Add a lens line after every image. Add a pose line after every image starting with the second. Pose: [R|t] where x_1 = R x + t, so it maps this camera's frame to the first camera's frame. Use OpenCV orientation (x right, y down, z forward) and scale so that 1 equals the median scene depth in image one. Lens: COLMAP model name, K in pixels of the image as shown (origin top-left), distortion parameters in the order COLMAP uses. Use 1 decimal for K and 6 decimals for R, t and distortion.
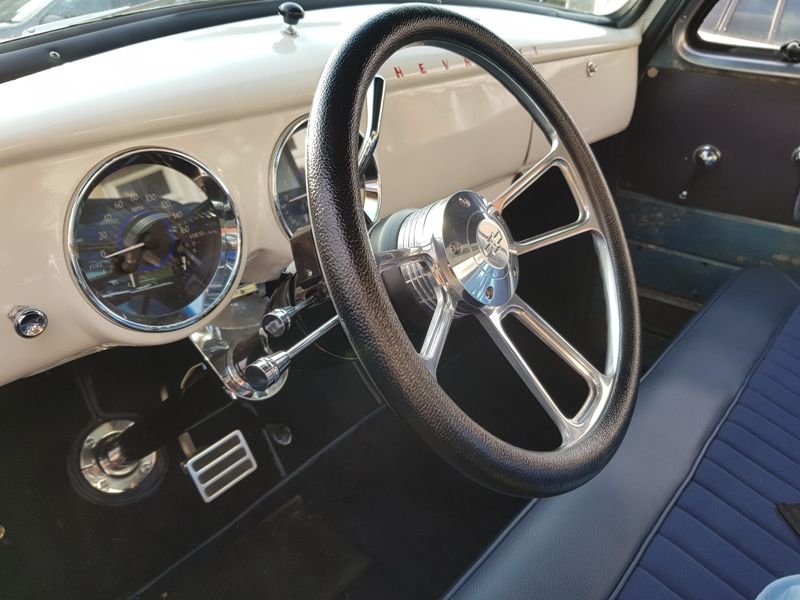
lens RADIAL K [[605.1, 0, 400.0], [0, 605.1, 300.0], [0, 0, 1]] dist [-0.005421, -0.004441]
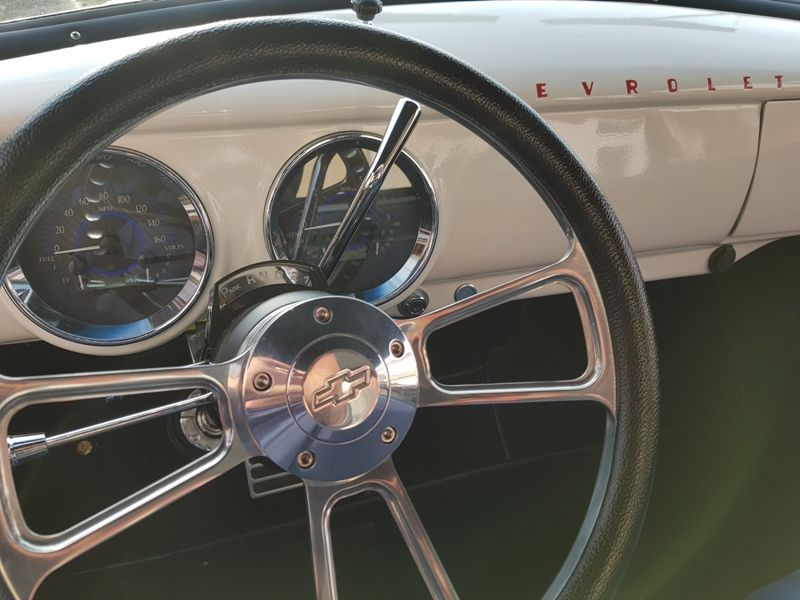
lens RADIAL K [[592.6, 0, 400.0], [0, 592.6, 300.0], [0, 0, 1]] dist [-0.001590, 0.000253]
pose [[0.849933, 0.278545, -0.447244, 0.217972], [-0.267665, 0.959406, 0.088858, -0.119922], [0.453839, 0.044188, 0.889987, 0.220567]]
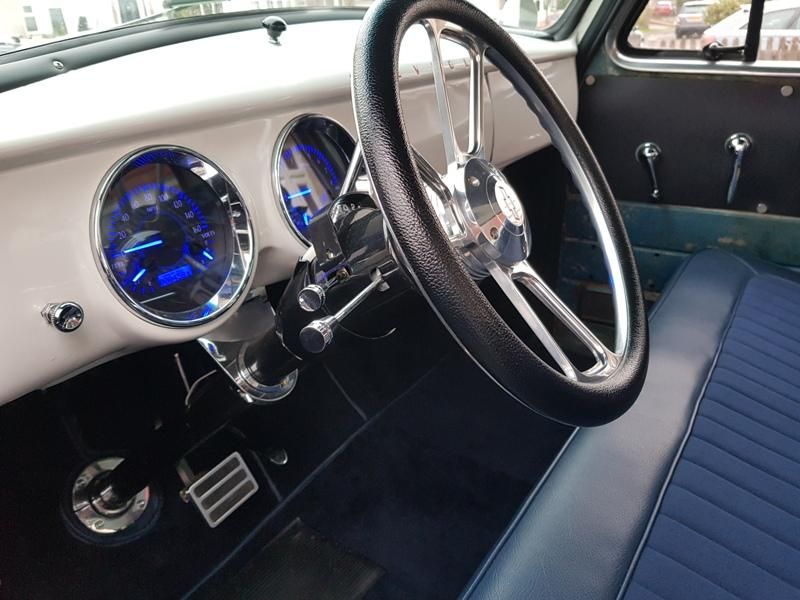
lens RADIAL K [[604.4, 0, 400.0], [0, 604.4, 300.0], [0, 0, 1]] dist [-0.002187, 0.001044]
pose [[0.991181, -0.094822, 0.092574, -0.072125], [0.100646, 0.993087, -0.060407, 0.056717], [-0.086206, 0.069192, 0.993872, -0.017383]]
